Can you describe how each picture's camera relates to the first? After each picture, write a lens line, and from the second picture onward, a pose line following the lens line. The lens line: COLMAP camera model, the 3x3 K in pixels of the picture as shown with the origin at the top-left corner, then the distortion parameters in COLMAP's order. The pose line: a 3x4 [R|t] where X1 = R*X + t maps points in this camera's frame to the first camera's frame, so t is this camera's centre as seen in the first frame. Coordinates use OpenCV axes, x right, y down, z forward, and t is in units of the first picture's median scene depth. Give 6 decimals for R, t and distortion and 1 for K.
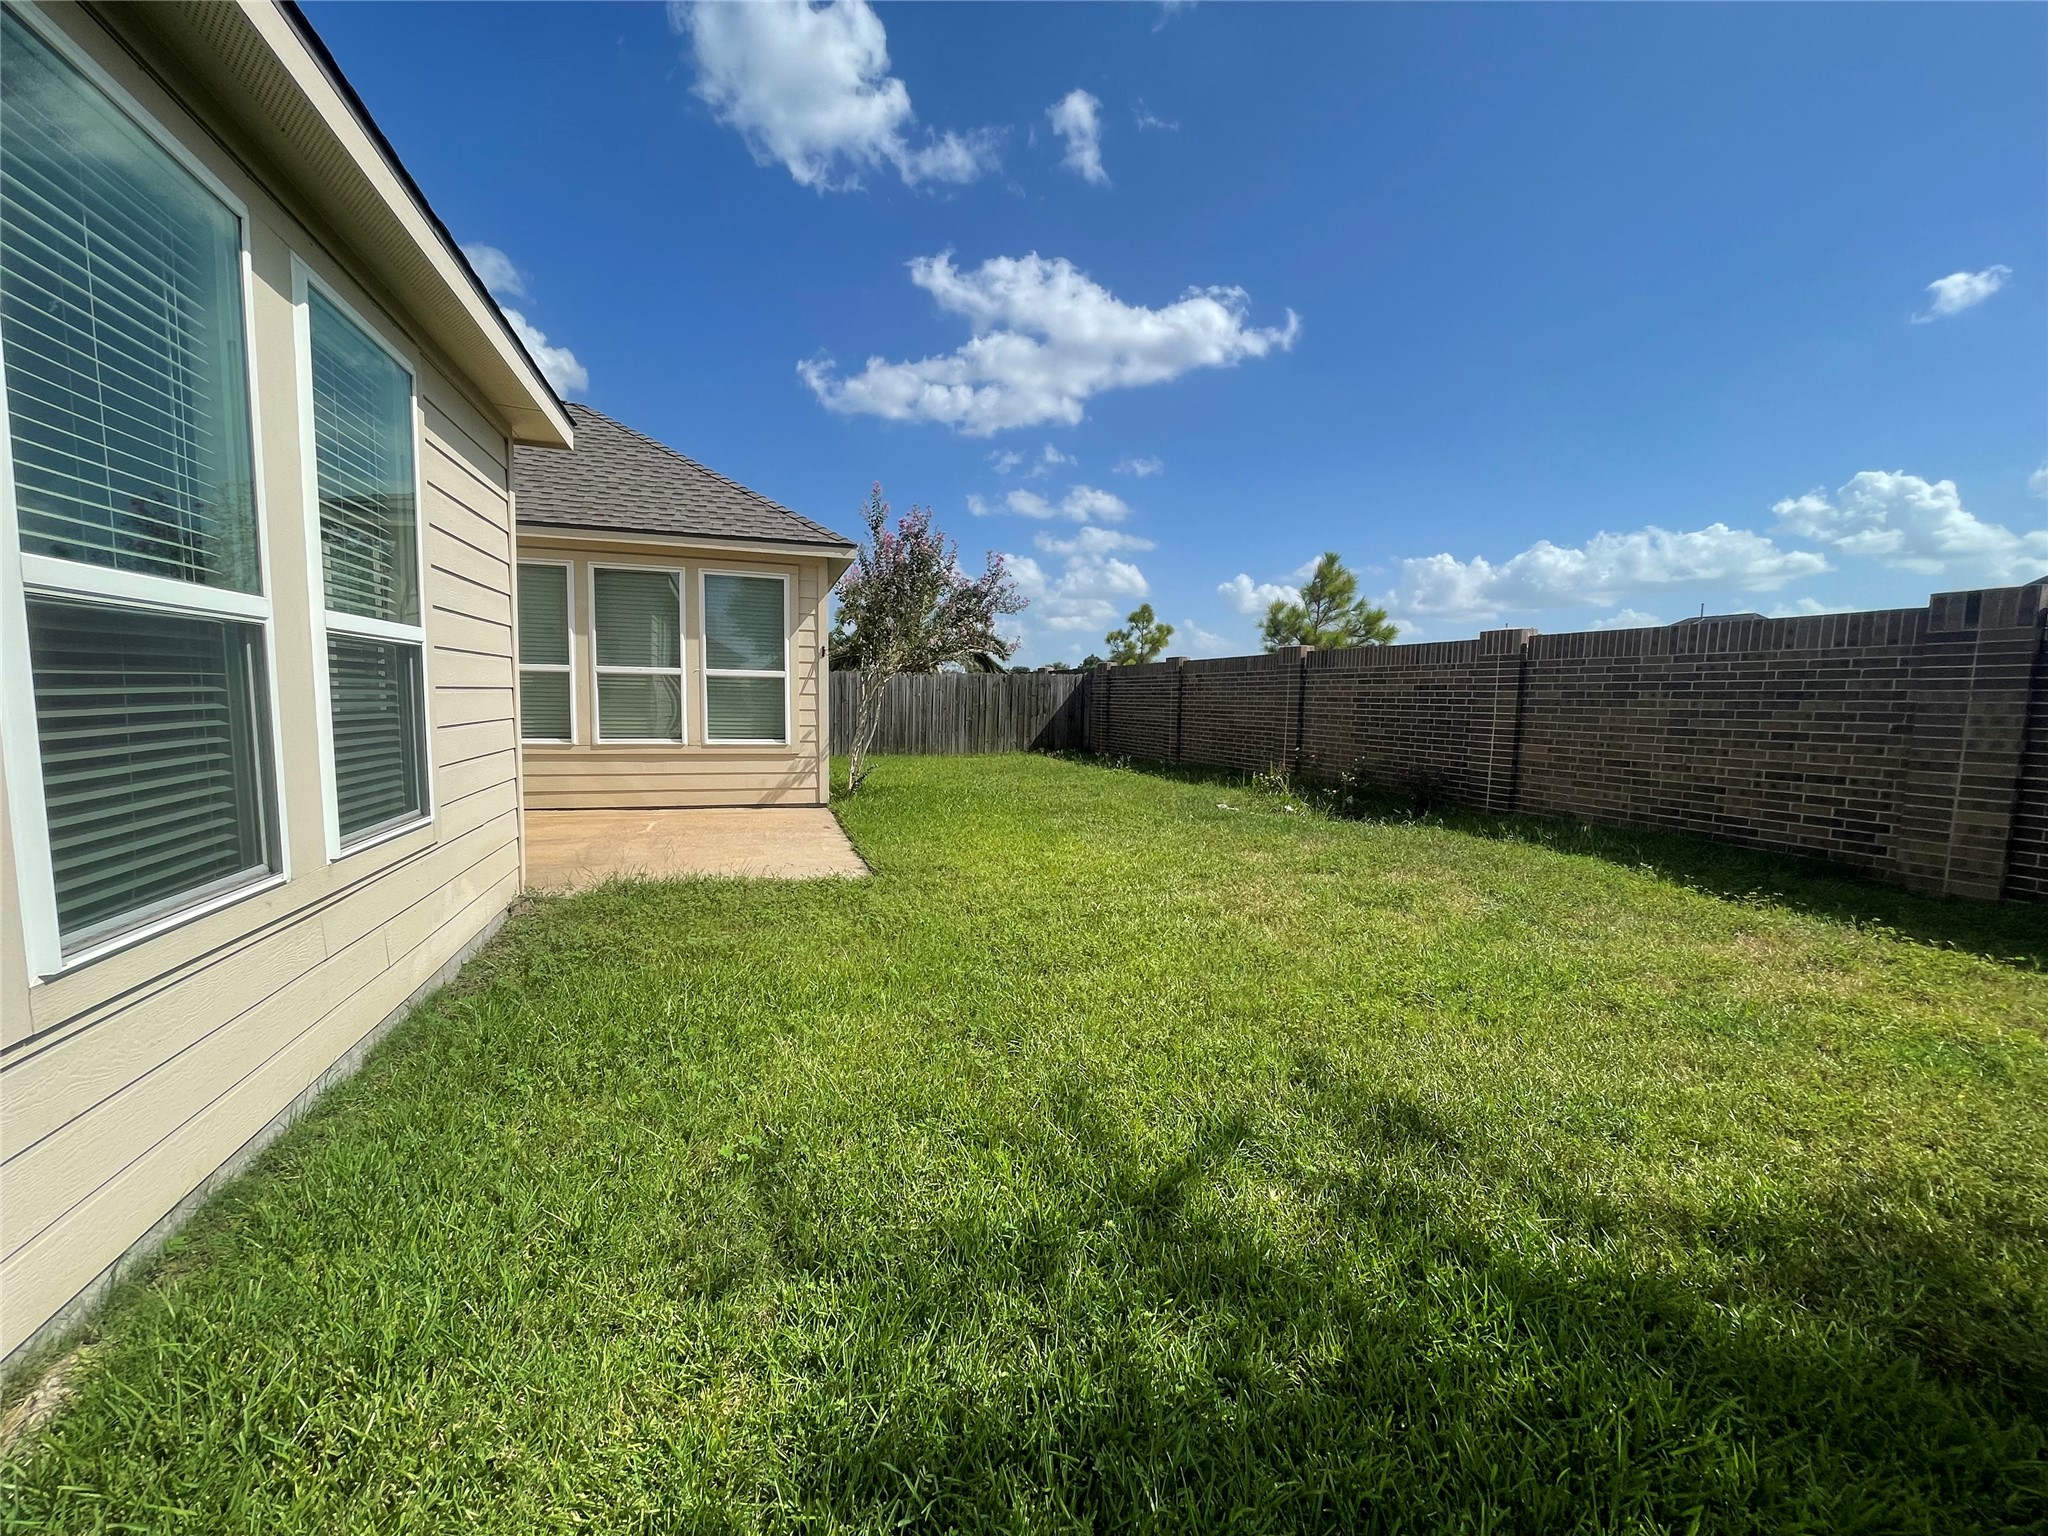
lens RADIAL K [[823.2, 0, 1023.0], [0, 823.2, 771.5], [0, 0, 1]] dist [-0.000445, 0.000151]
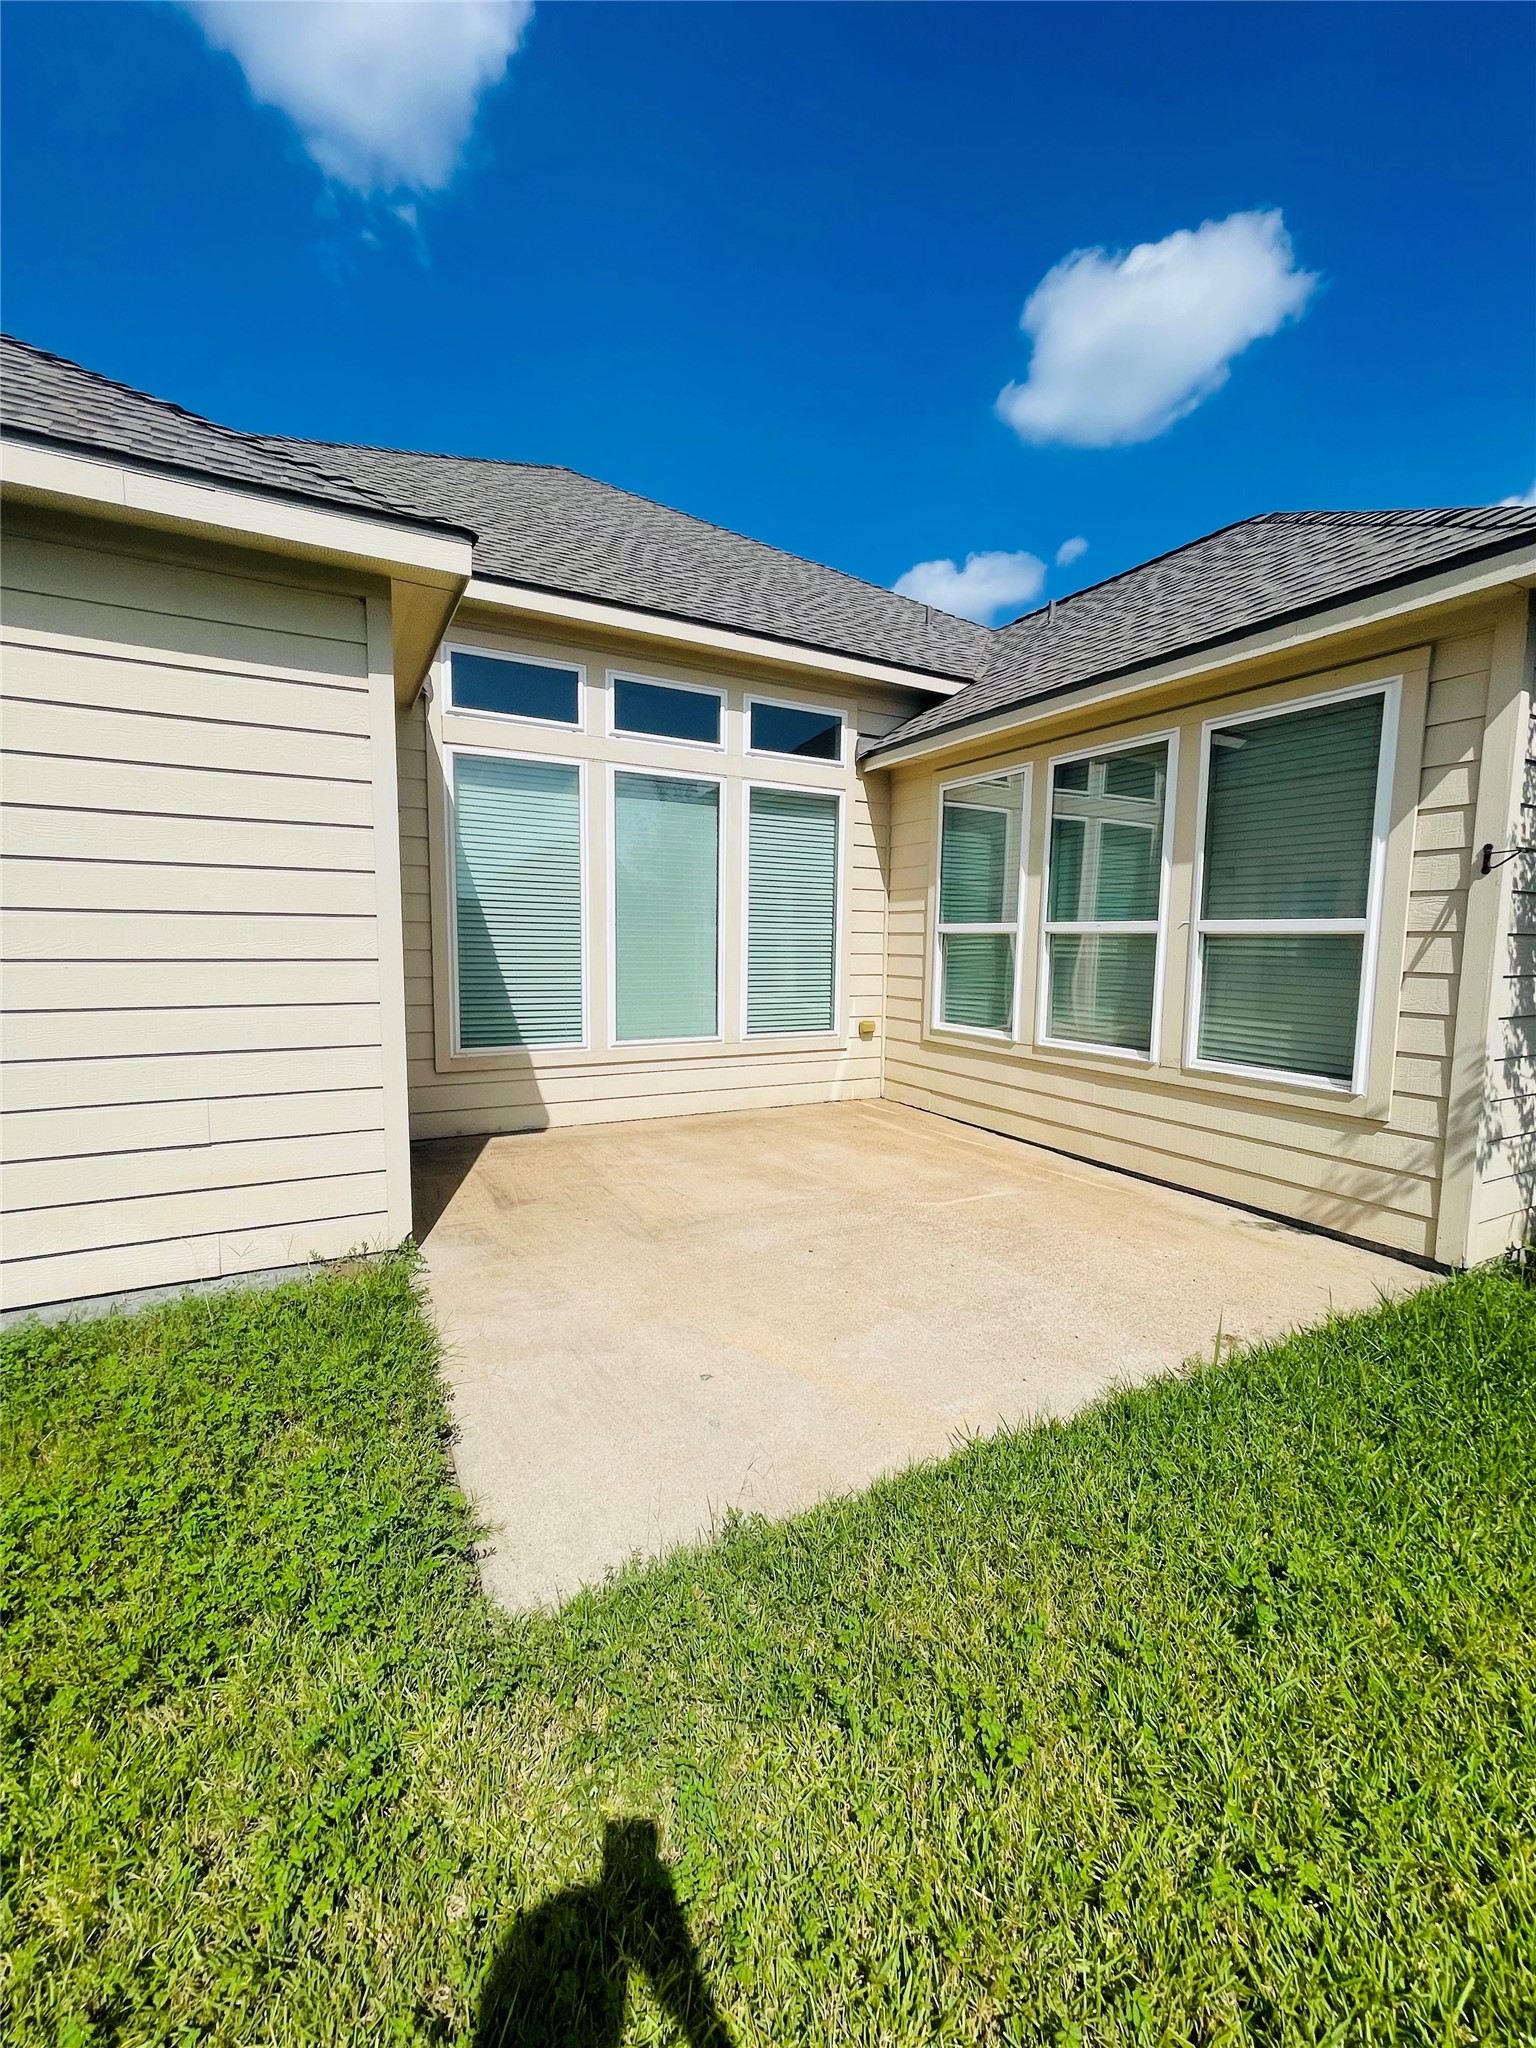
lens RADIAL K [[823.2, 0, 764.1], [0, 823.2, 1019.1], [0, 0, 1]] dist [-0.000445, 0.000151]
pose [[0.171310, 0.078348, -0.982097, 0.067125], [-0.097619, 0.993278, 0.062212, -0.067526], [0.980369, 0.085214, 0.177807, 0.633826]]
